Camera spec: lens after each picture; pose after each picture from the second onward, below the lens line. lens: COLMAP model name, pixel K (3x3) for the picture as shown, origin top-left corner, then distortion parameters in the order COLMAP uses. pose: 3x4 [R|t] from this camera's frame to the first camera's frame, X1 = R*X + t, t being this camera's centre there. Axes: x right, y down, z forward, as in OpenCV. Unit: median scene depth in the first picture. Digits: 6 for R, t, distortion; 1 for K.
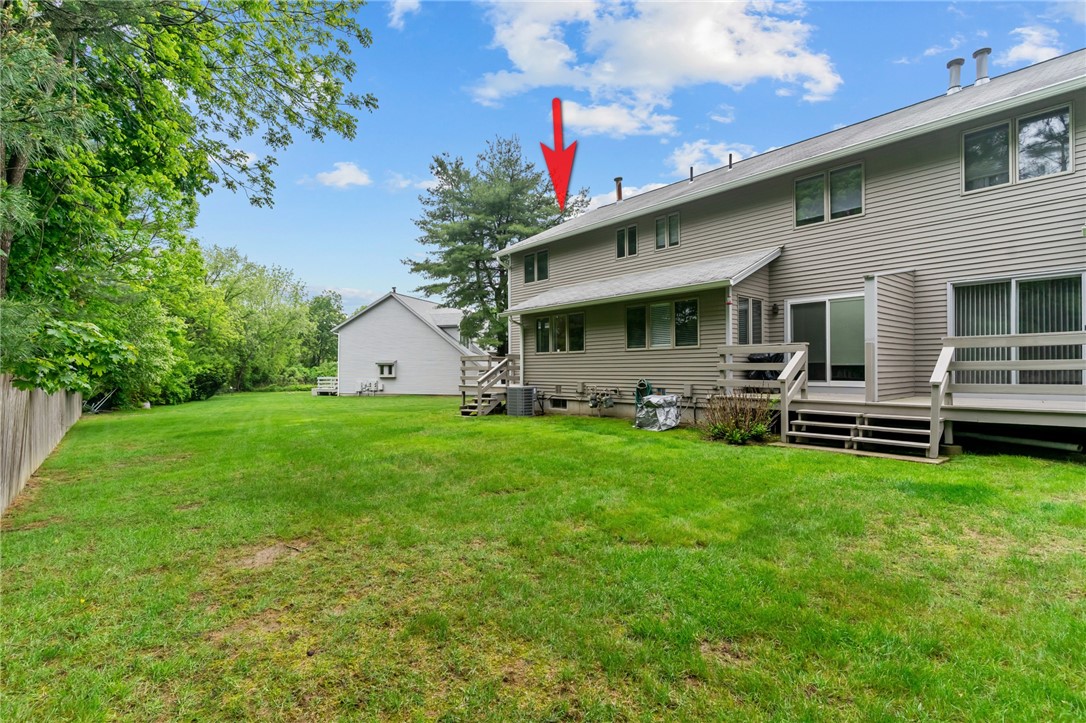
lens RADIAL K [[527.1, 0, 542.2], [0, 527.1, 366.6], [0, 0, 1]] dist [0.001561, 0.000433]
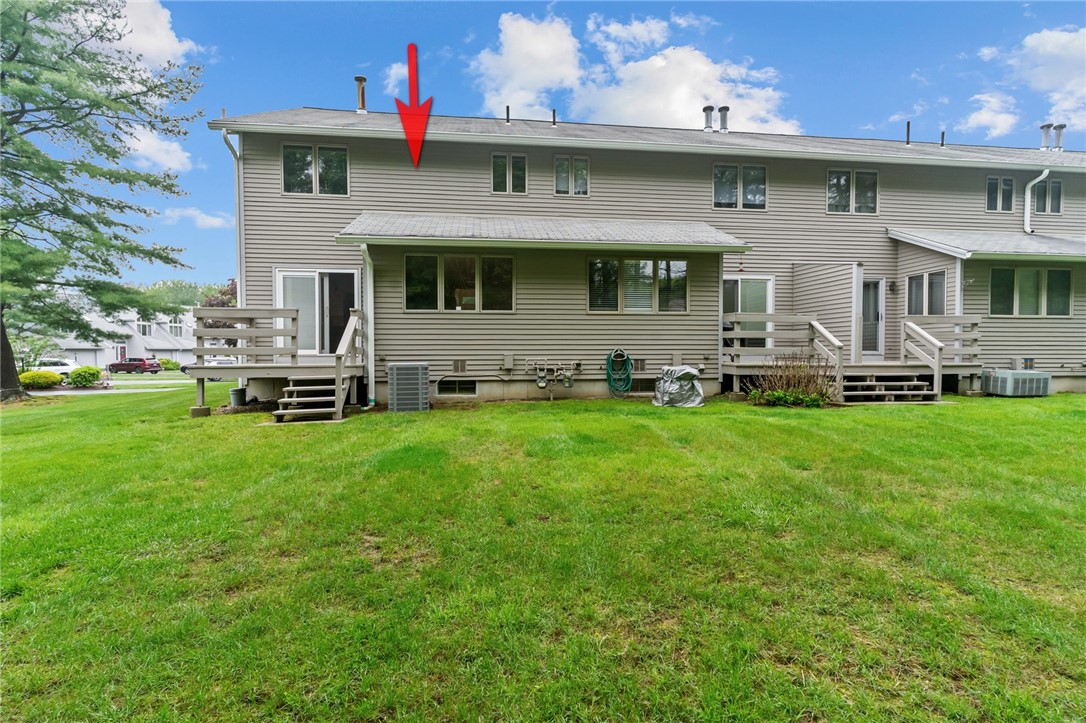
lens RADIAL K [[495.6, 0, 542.8], [0, 495.6, 353.1], [0, 0, 1]] dist [-0.006155, -0.000309]
pose [[0.530238, -0.024350, 0.847499, -0.469945], [-0.007727, 0.999407, 0.033549, 0.004568], [-0.847814, -0.024337, 0.529736, 0.602539]]
